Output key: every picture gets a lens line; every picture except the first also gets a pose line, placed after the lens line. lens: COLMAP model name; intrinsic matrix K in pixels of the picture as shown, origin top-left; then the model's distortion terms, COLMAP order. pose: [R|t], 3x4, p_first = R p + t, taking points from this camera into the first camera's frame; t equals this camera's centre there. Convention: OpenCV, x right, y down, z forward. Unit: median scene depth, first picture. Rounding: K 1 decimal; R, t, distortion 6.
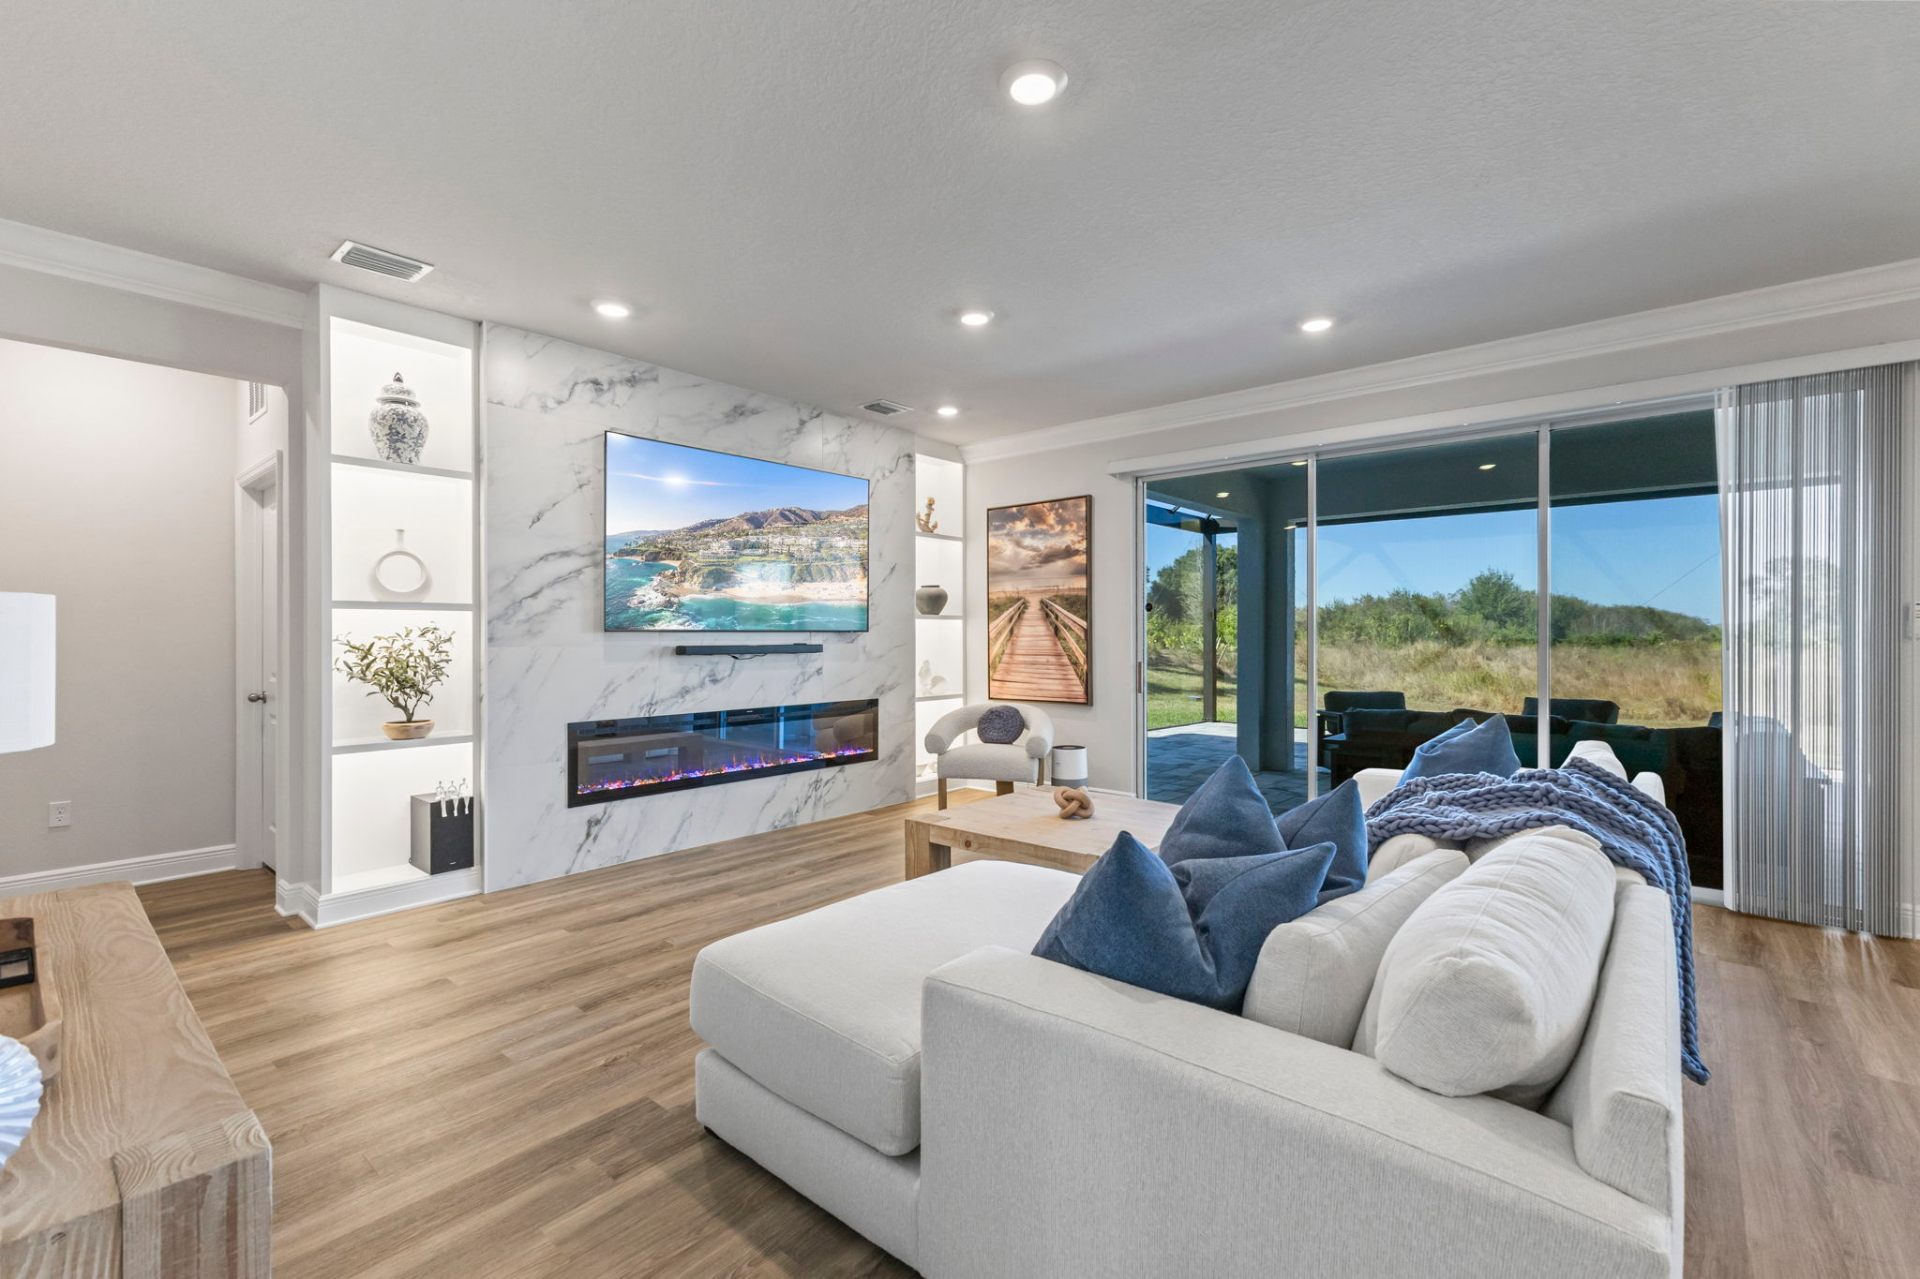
lens RADIAL K [[827.6, 0, 963.6], [0, 827.6, 638.6], [0, 0, 1]] dist [0.008981, -0.001191]
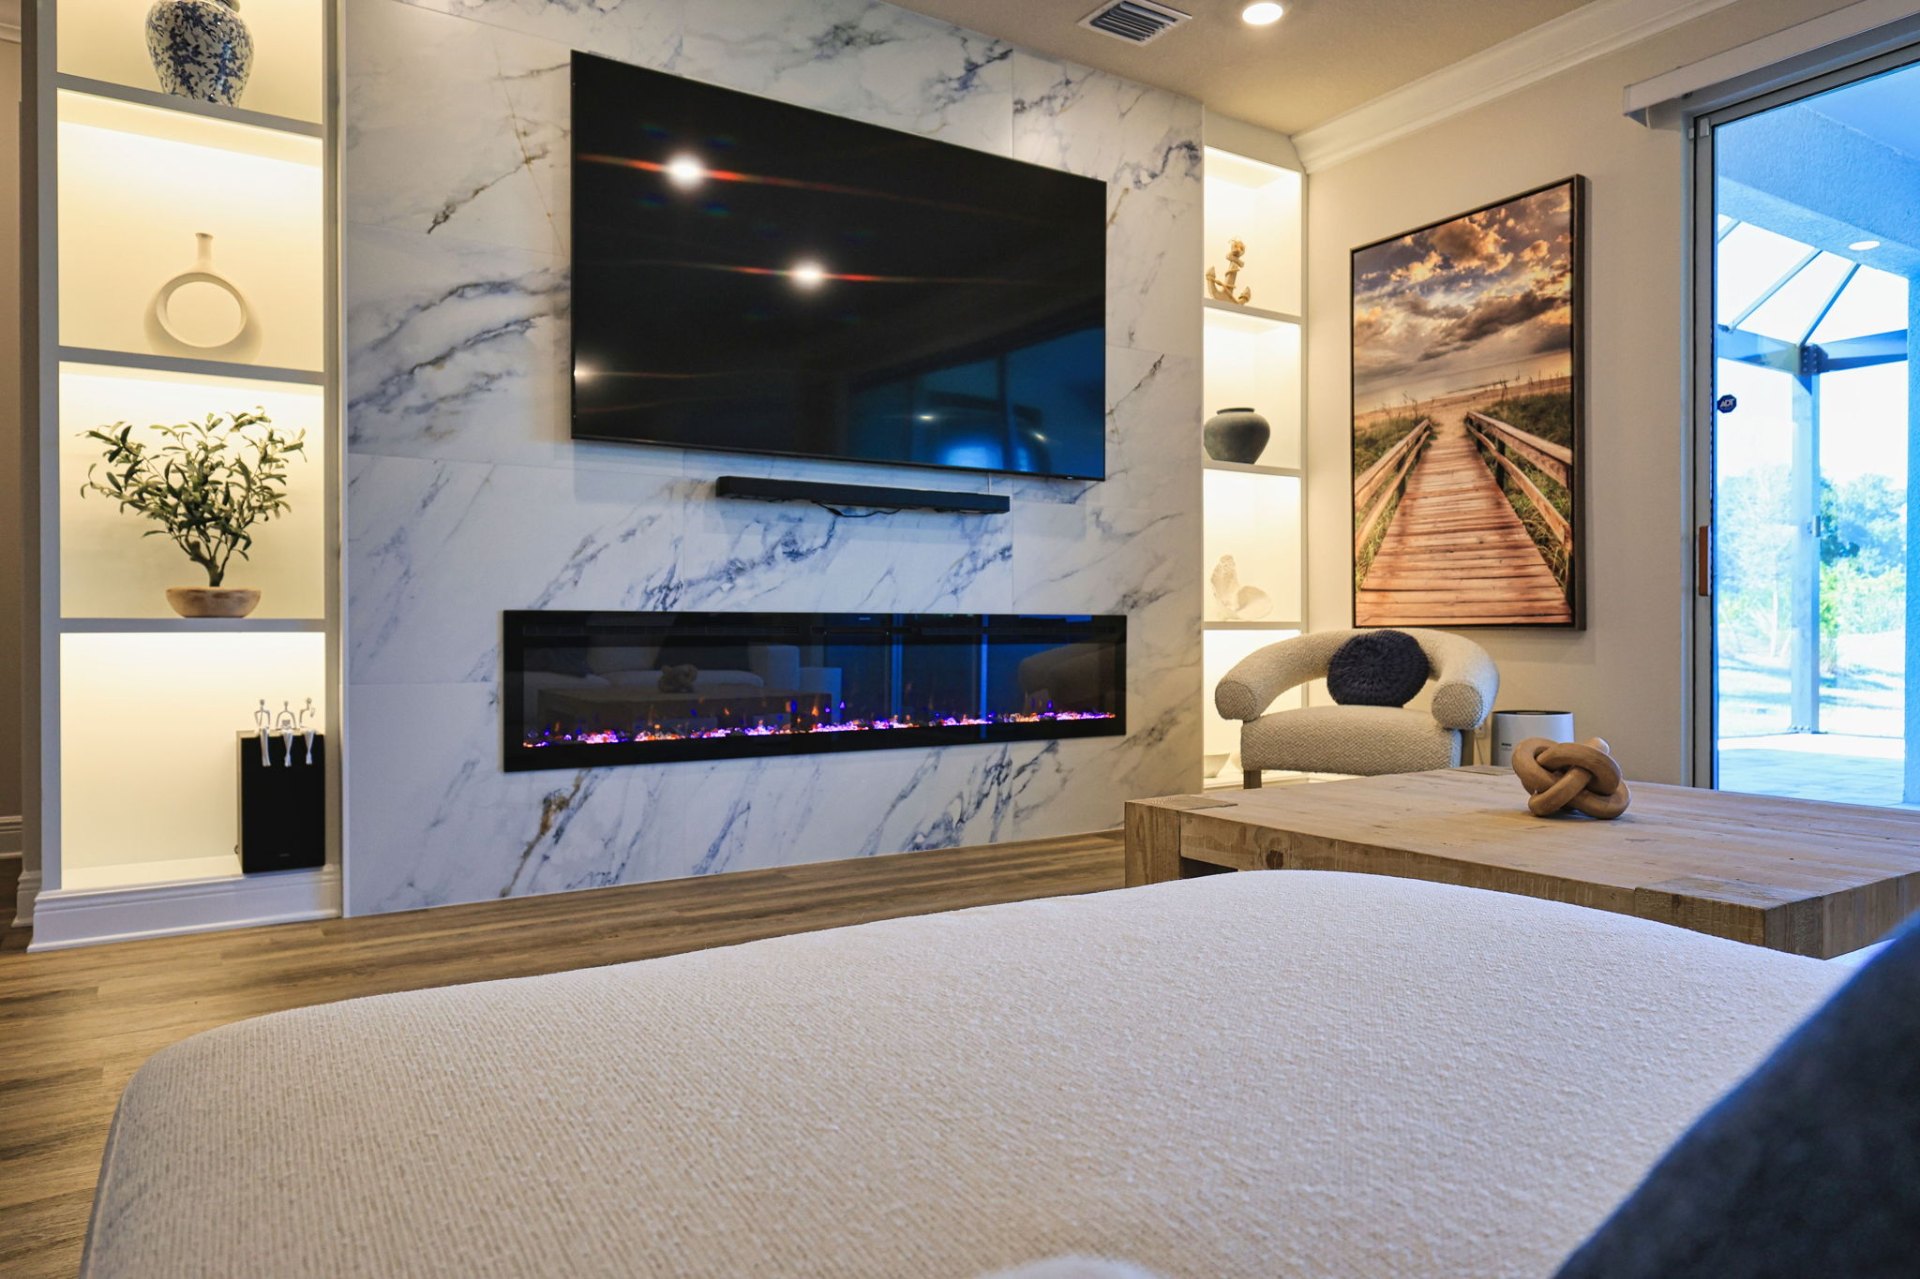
lens RADIAL K [[1223.1, 0, 969.7], [0, 1223.1, 640.2], [0, 0, 1]] dist [-0.000620, -0.002051]
pose [[0.959825, 0.002097, -0.280593, 0.016759], [-0.001068, 0.999992, 0.003820, 0.084755], [0.280599, -0.003367, 0.959819, 0.244675]]
